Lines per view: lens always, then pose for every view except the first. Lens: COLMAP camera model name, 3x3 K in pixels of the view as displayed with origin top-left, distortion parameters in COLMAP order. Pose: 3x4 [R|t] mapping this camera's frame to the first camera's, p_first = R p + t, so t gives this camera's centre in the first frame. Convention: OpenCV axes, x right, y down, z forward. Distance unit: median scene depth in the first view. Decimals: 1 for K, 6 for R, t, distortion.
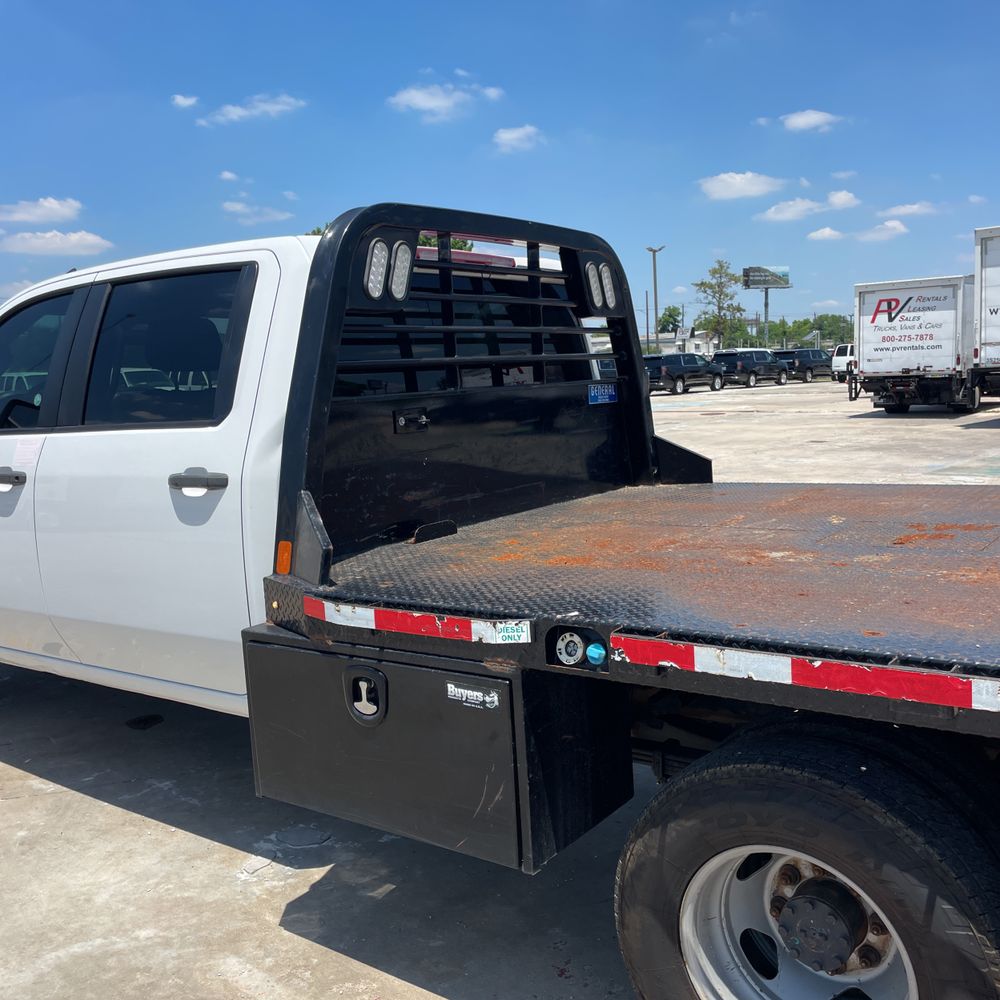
lens RADIAL K [[1013.5, 0, 500.2], [0, 1013.5, 496.0], [0, 0, 1]] dist [0.101485, -0.144901]
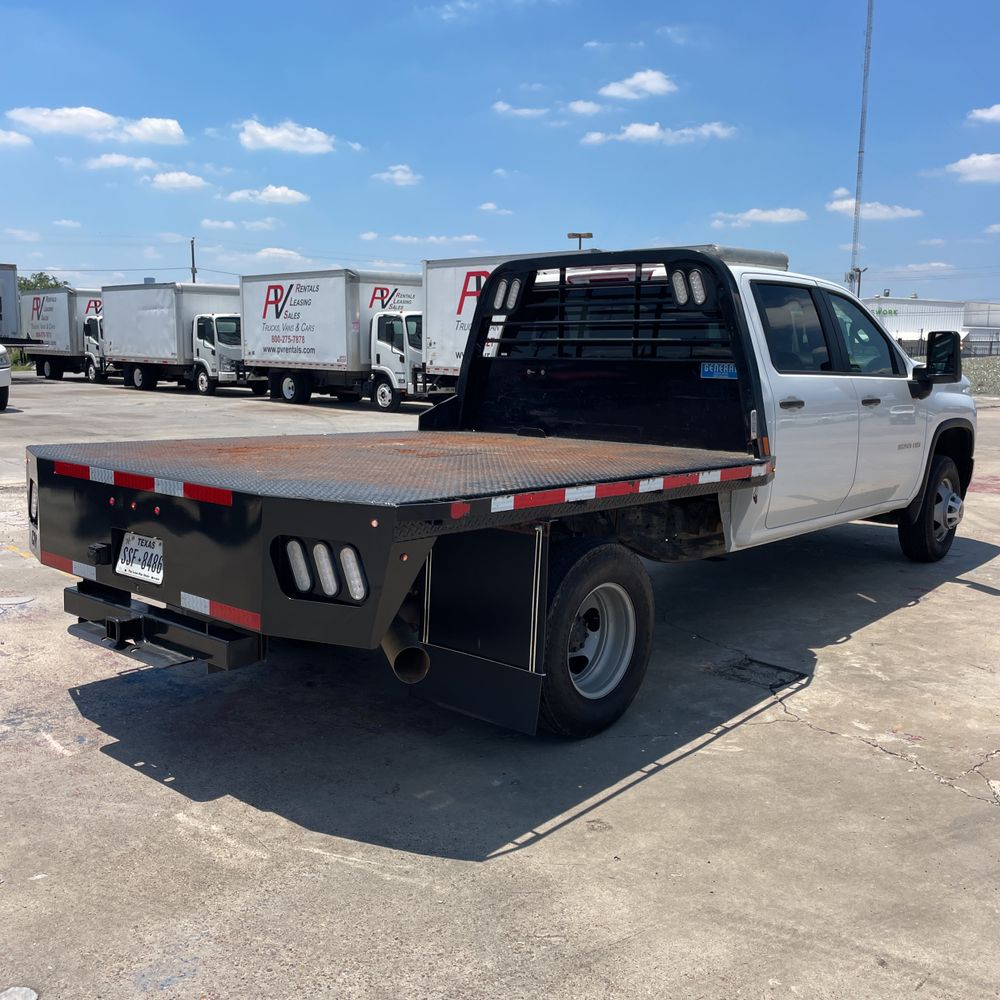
lens RADIAL K [[1013.2, 0, 486.8], [0, 1013.2, 492.6], [0, 0, 1]] dist [0.098589, -0.146777]
pose [[-0.094924, 0.180618, -0.978962, 1.627431], [-0.131305, 0.972539, 0.192165, -0.187001], [0.986787, 0.146783, -0.068601, 0.977683]]
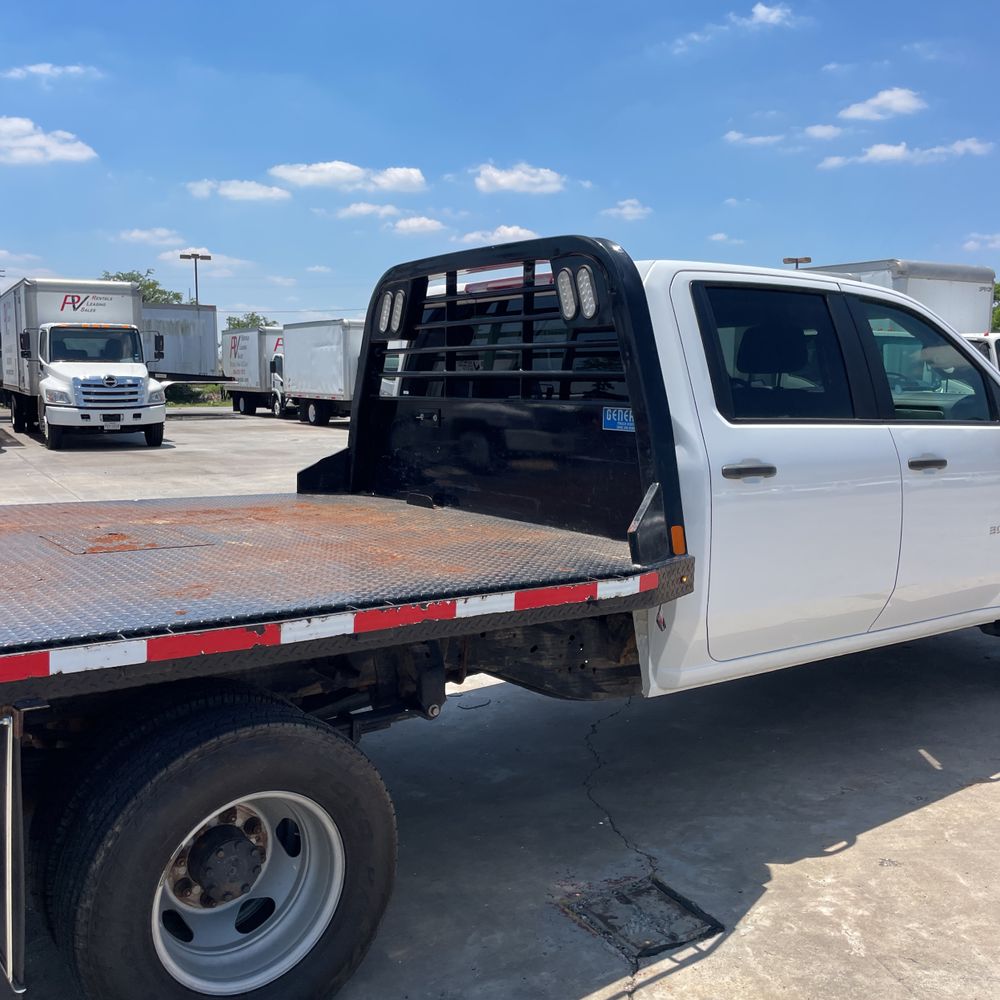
lens RADIAL K [[1013.2, 0, 486.8], [0, 1013.2, 492.6], [0, 0, 1]] dist [0.098589, -0.146777]
pose [[-0.307551, 0.145319, -0.940370, 1.067637], [-0.111241, 0.976002, 0.187207, -0.216672], [0.945007, 0.162183, -0.284005, 1.343567]]
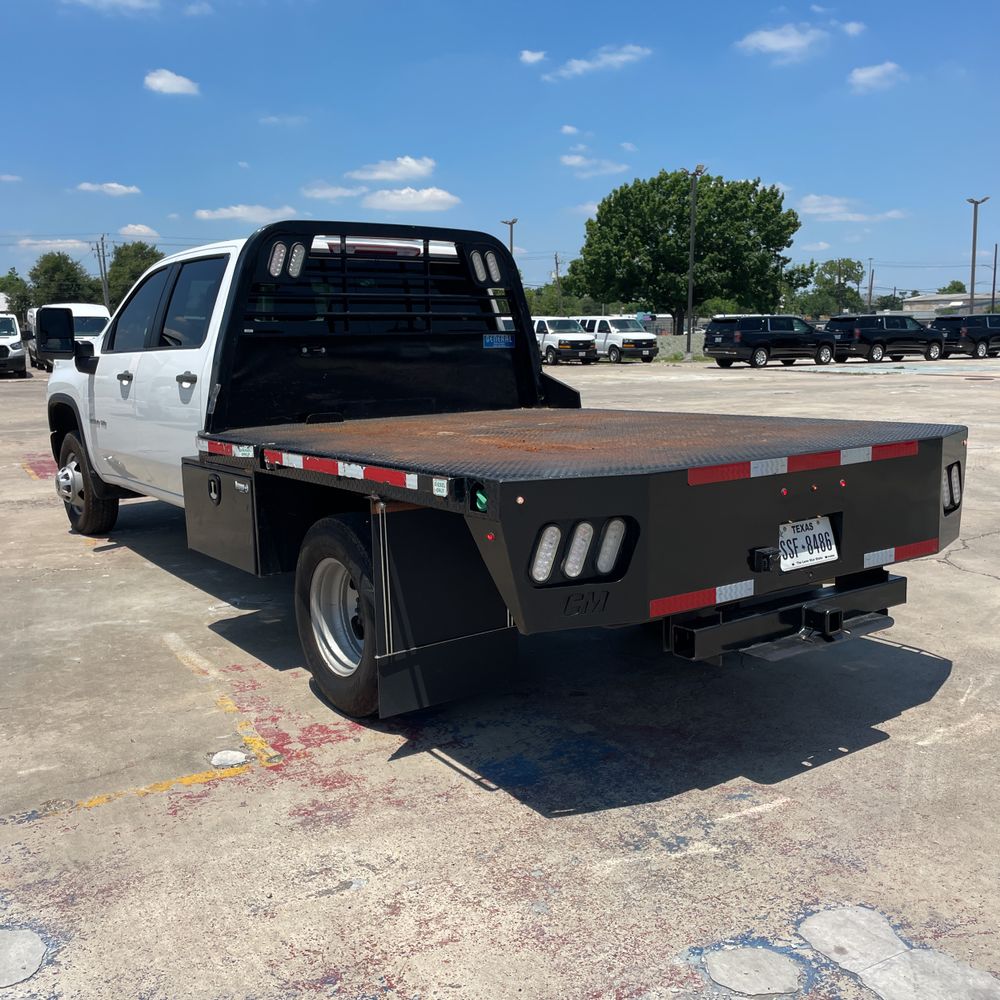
lens RADIAL K [[1013.5, 0, 500.2], [0, 1013.5, 496.0], [0, 0, 1]] dist [0.101485, -0.144901]
pose [[0.950799, 0.079677, -0.299387, 0.655198], [-0.066430, 0.996319, 0.054183, 0.047681], [0.302602, -0.031629, 0.952592, -0.453260]]
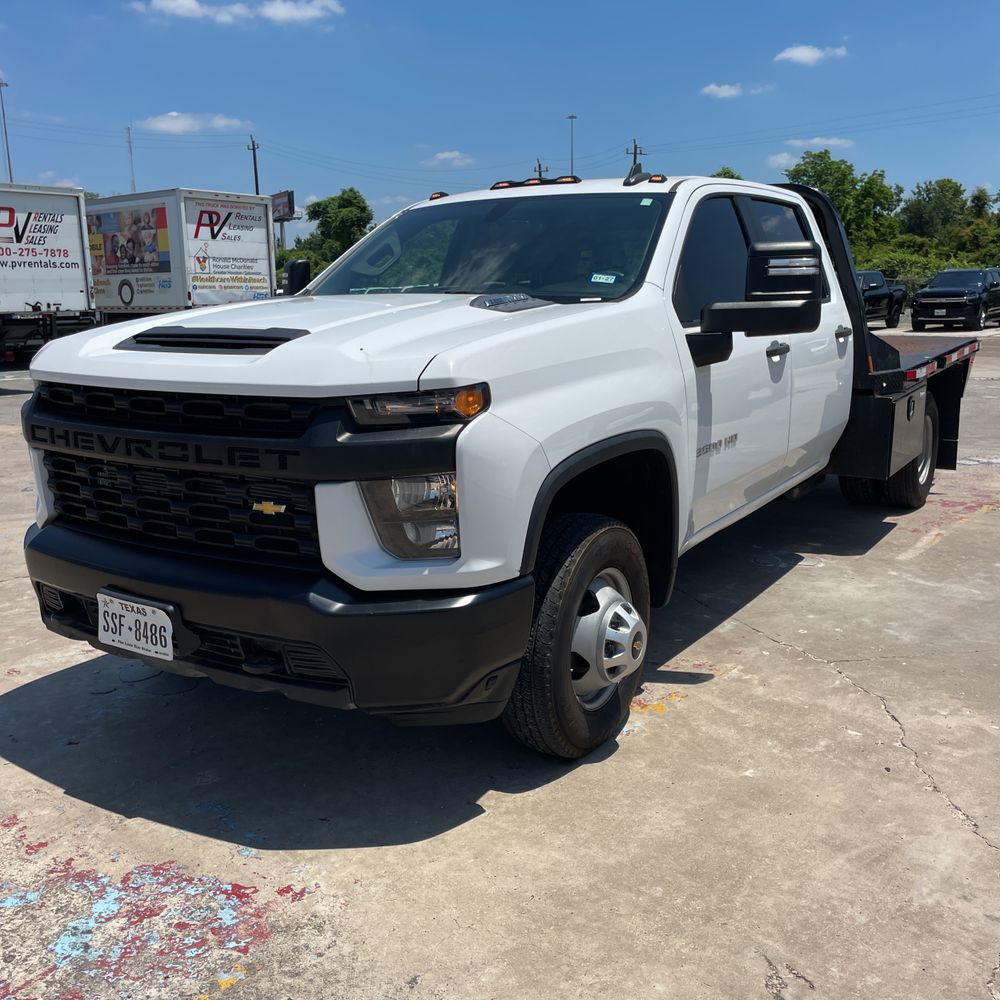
lens RADIAL K [[1006.5, 0, 503.4], [0, 1006.5, 495.1], [0, 0, 1]] dist [0.086062, -0.127777]
pose [[-0.057773, -0.158579, 0.985655, -1.718968], [0.142027, 0.975956, 0.165343, -0.096673], [-0.988175, 0.149542, -0.033861, 1.427927]]
